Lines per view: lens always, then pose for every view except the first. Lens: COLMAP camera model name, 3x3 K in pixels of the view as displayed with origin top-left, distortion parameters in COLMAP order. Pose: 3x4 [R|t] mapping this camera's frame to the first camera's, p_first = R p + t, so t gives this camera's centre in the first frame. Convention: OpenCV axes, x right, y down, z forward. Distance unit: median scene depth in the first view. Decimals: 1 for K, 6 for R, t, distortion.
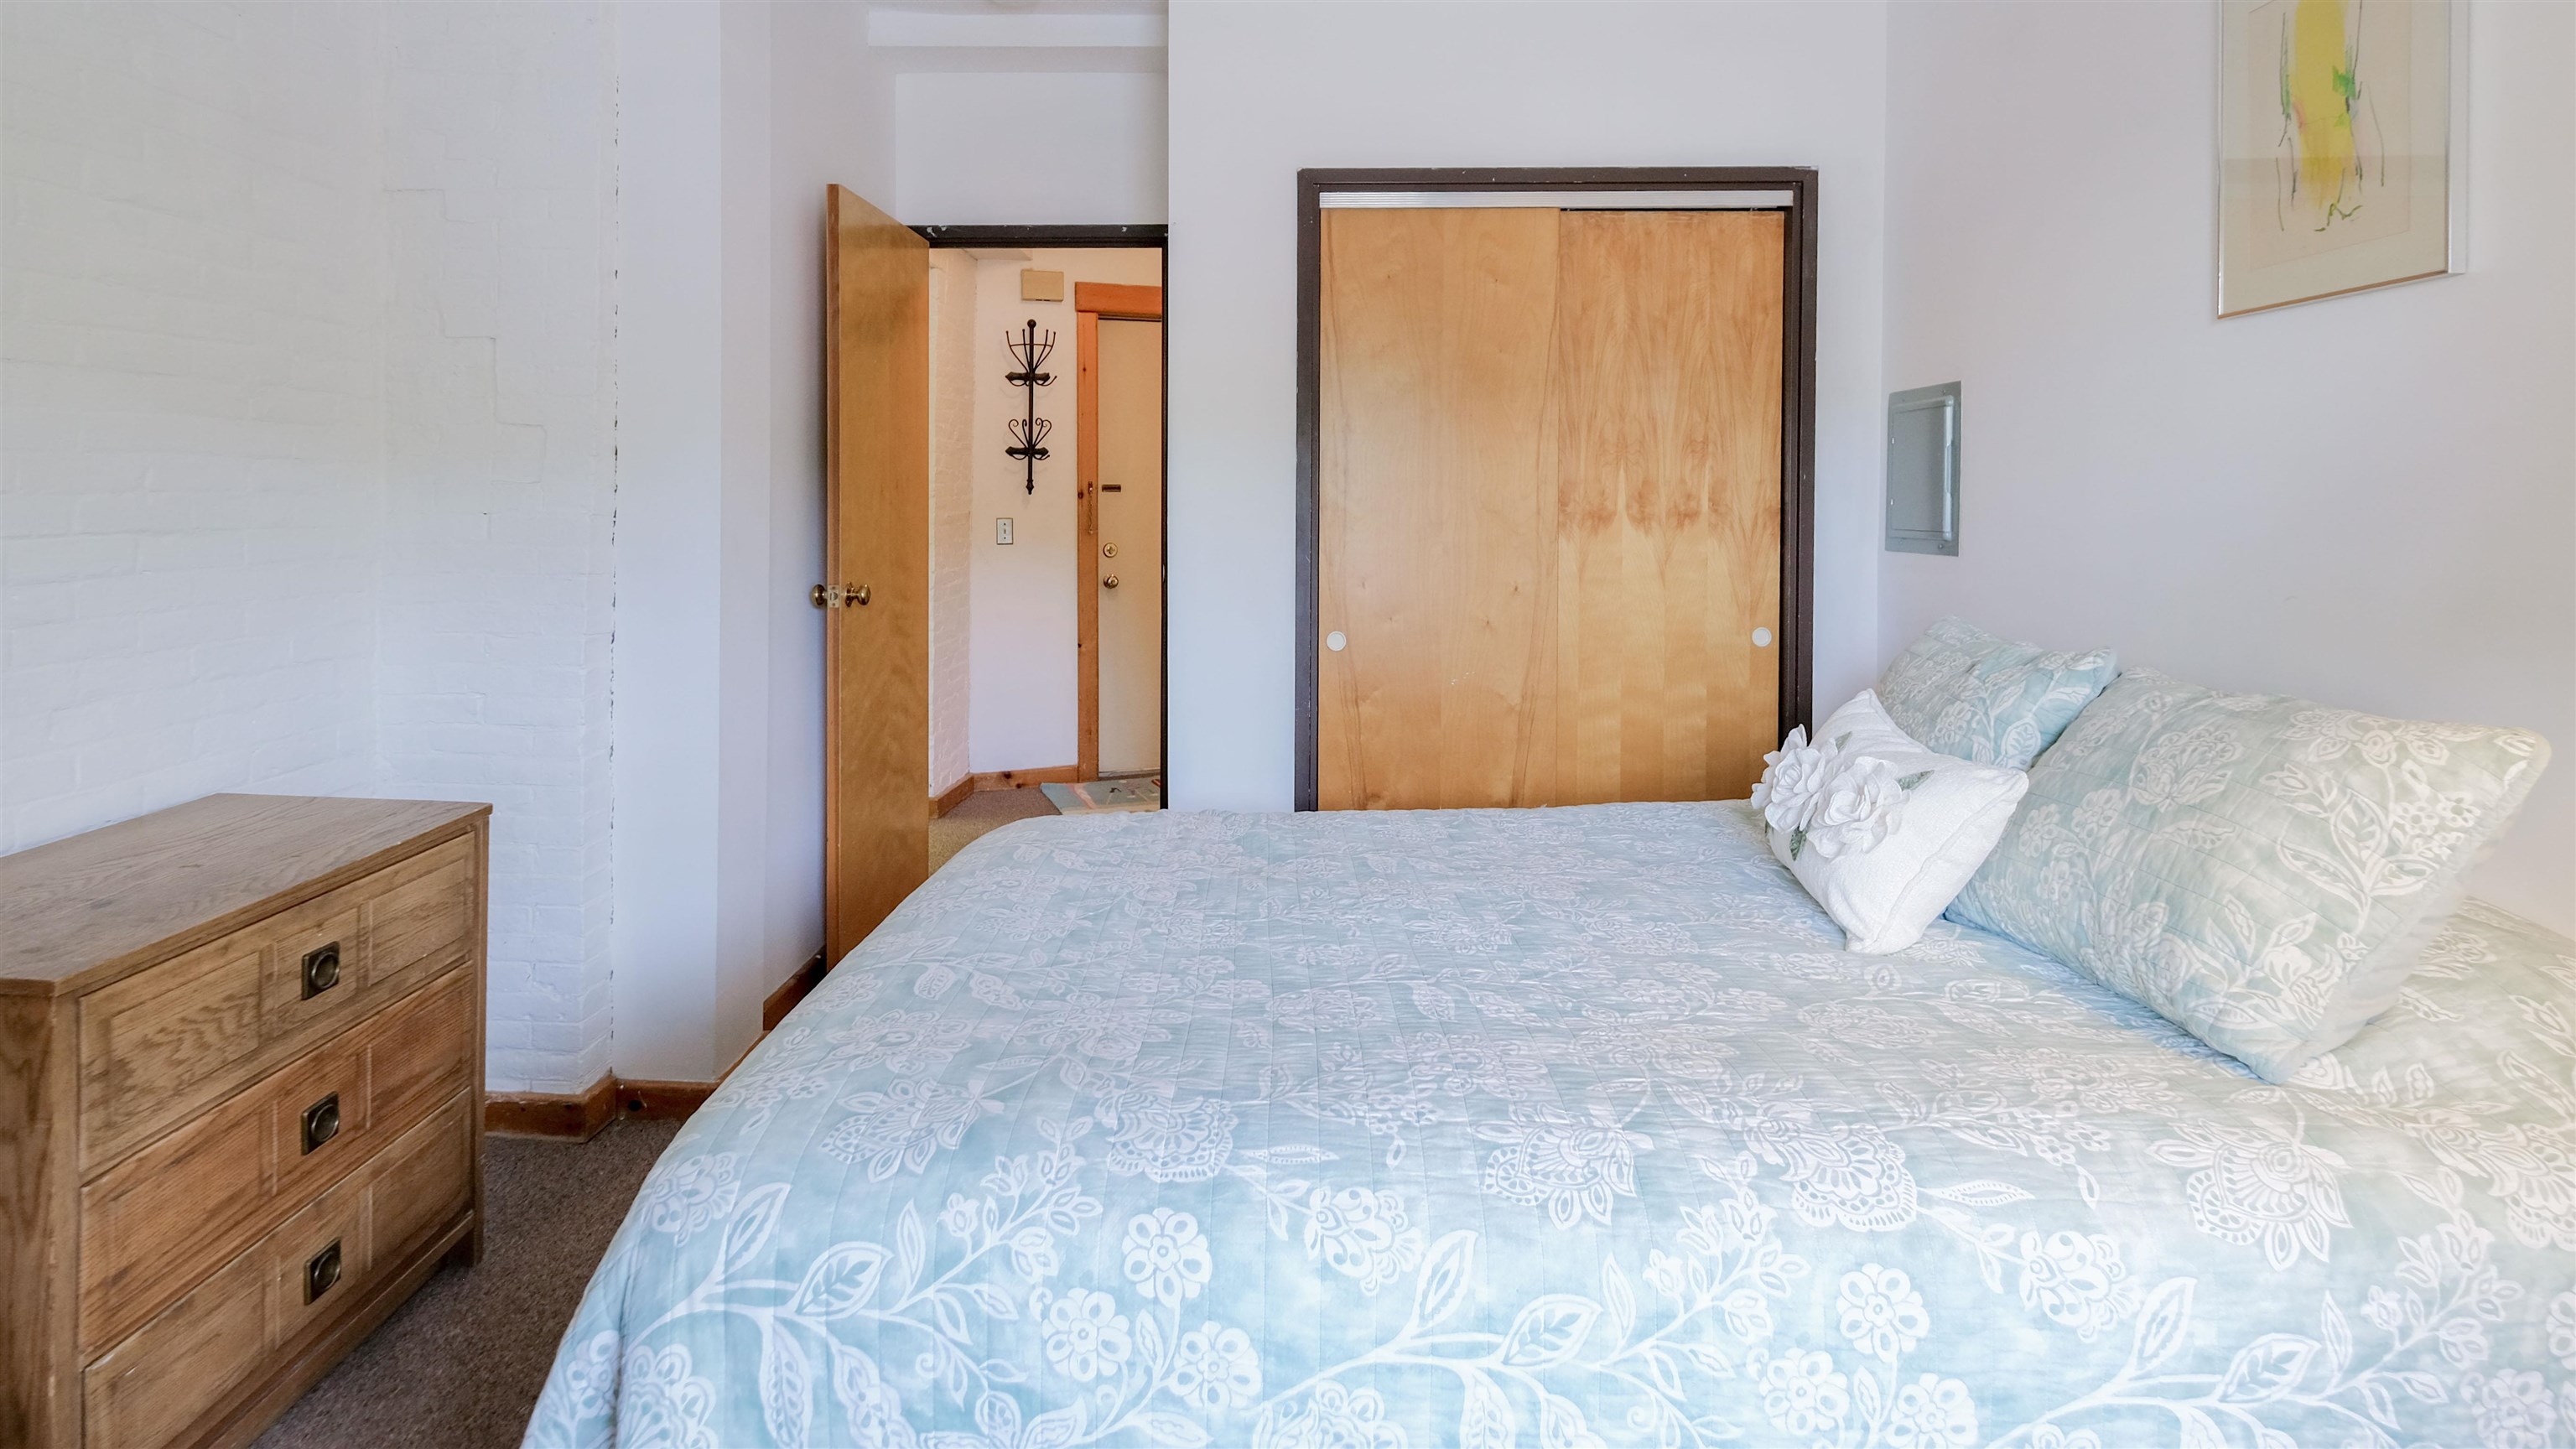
lens RADIAL K [[1342.1, 0, 1288.0], [0, 1342.1, 724.5], [0, 0, 1]] dist [-0.000711, -0.010115]
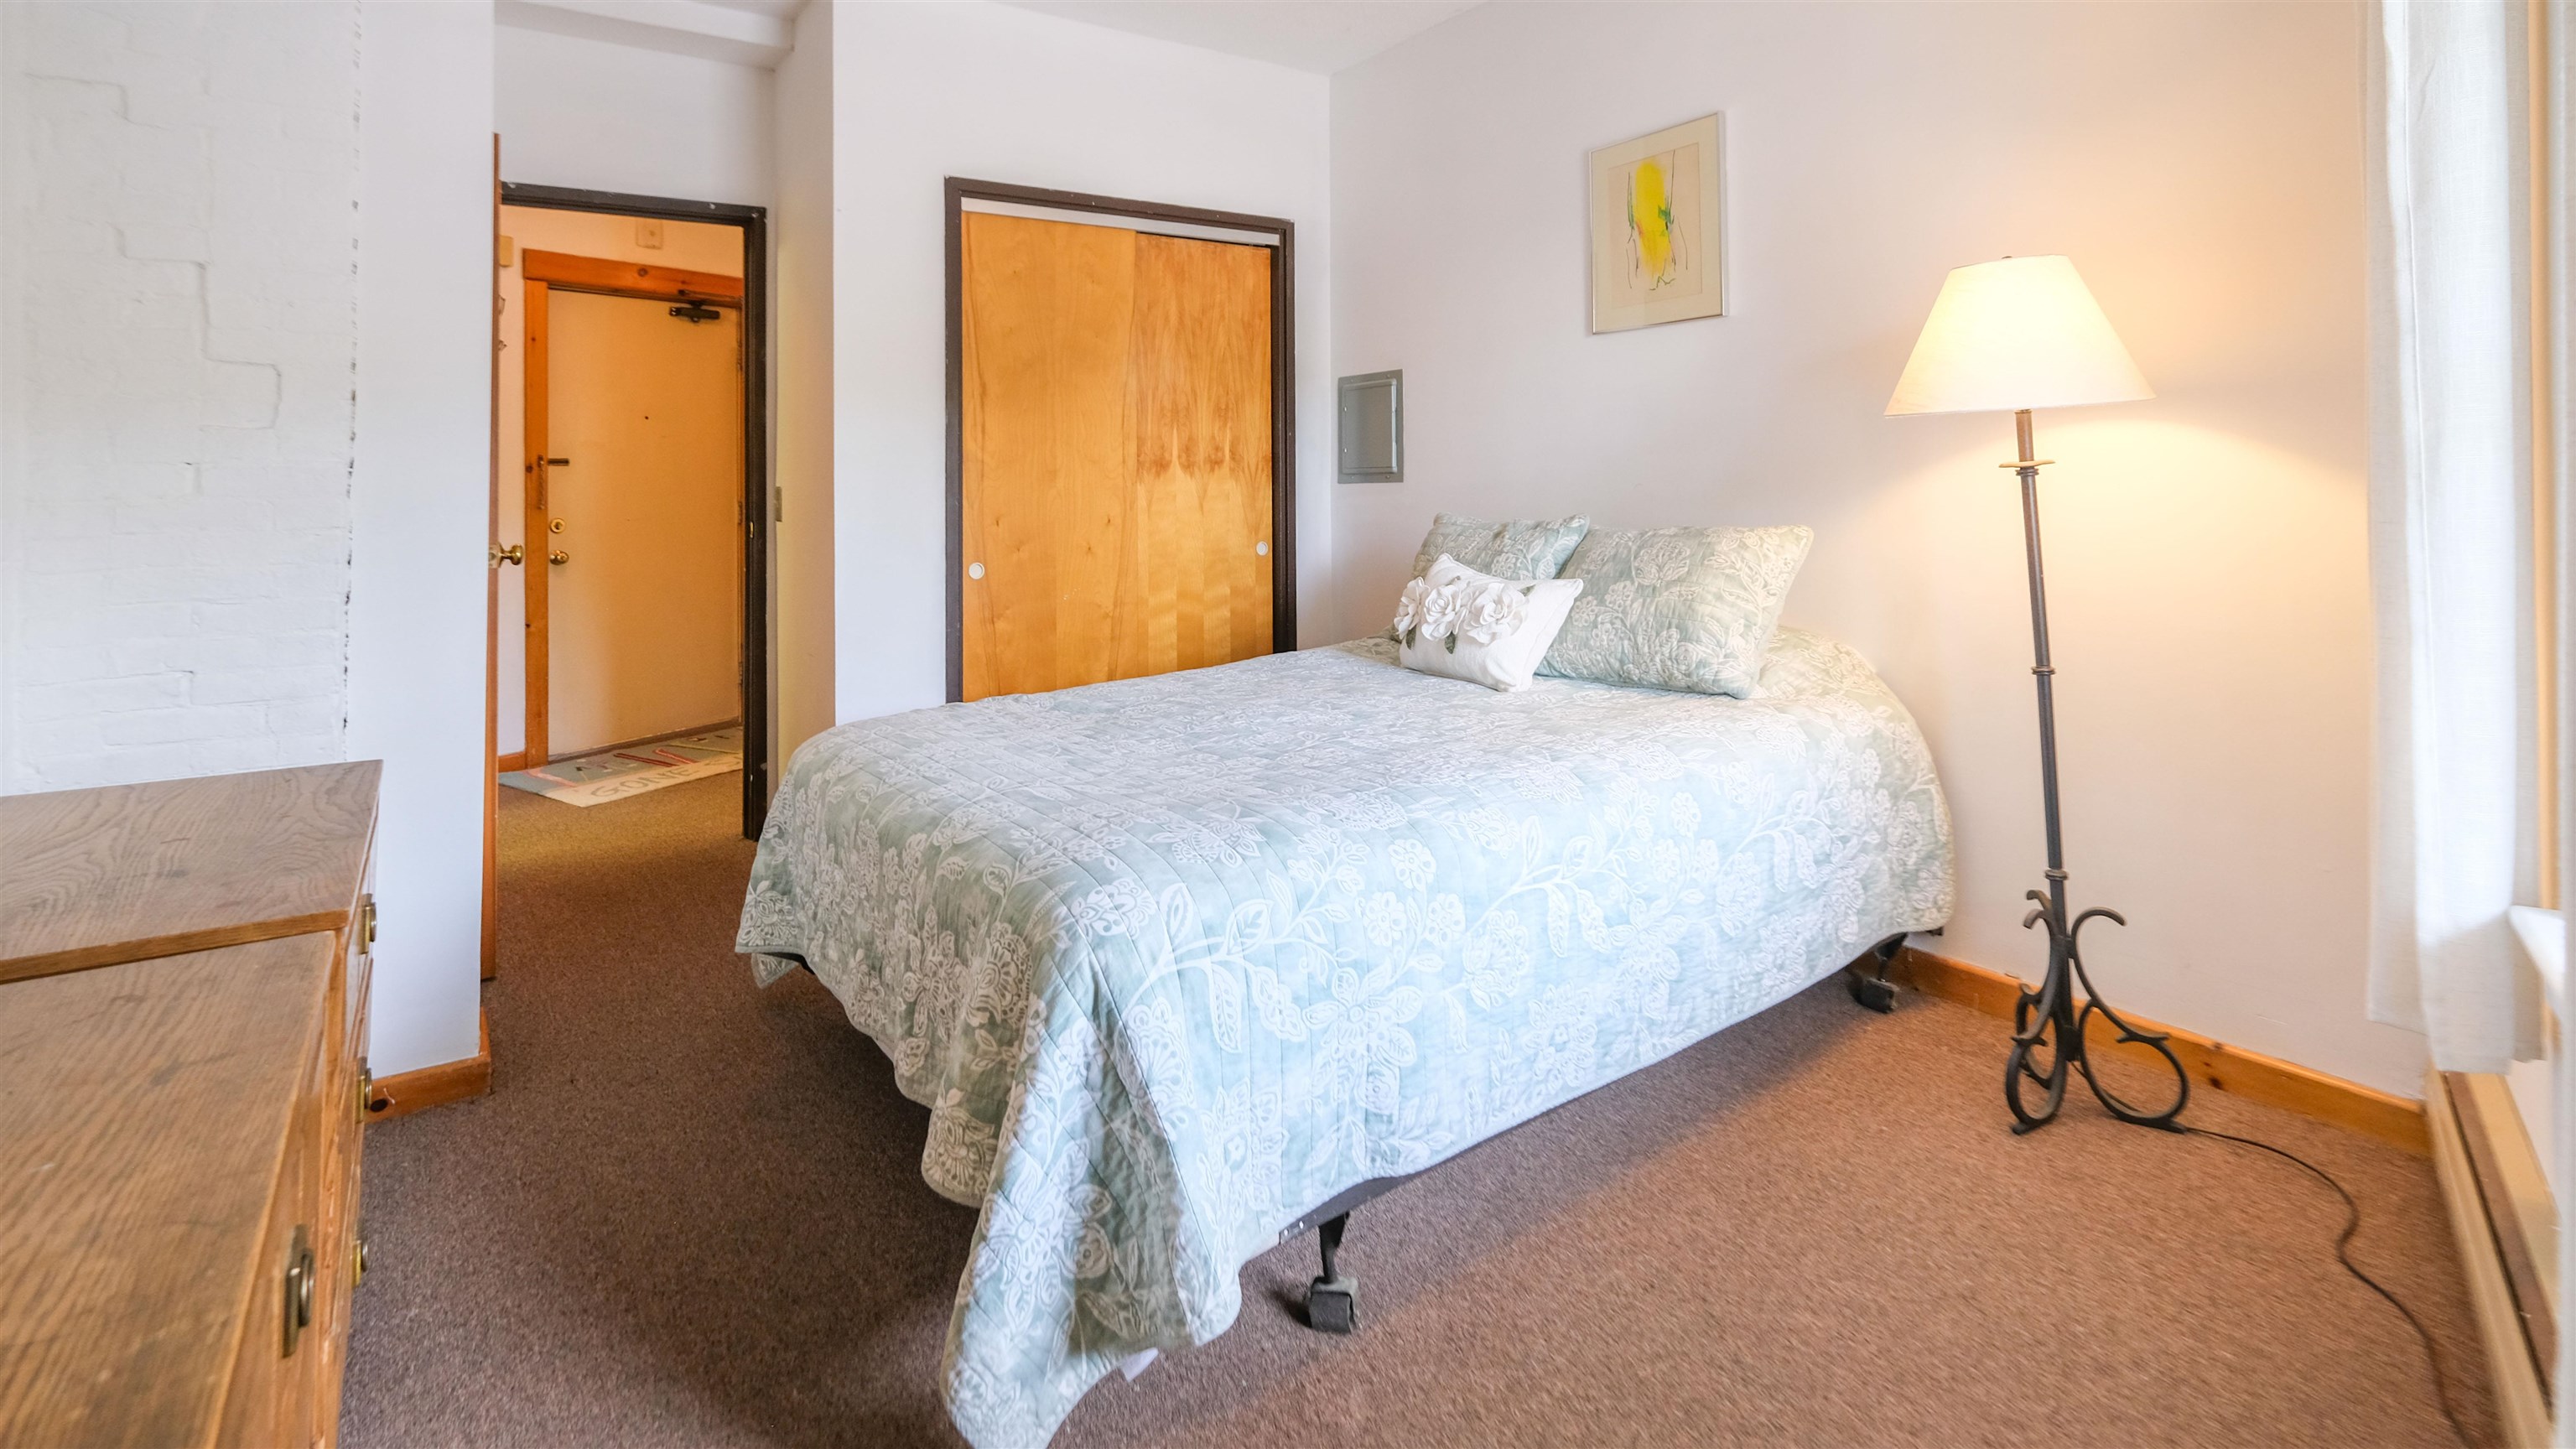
lens RADIAL K [[1193.1, 0, 1288.0], [0, 1193.1, 724.5], [0, 0, 1]] dist [-0.002794, -0.000696]
pose [[0.803835, -0.138501, 0.578504, -0.731598], [0.122212, 0.990223, 0.067257, 0.072761], [-0.582163, 0.016637, 0.812902, -0.087216]]
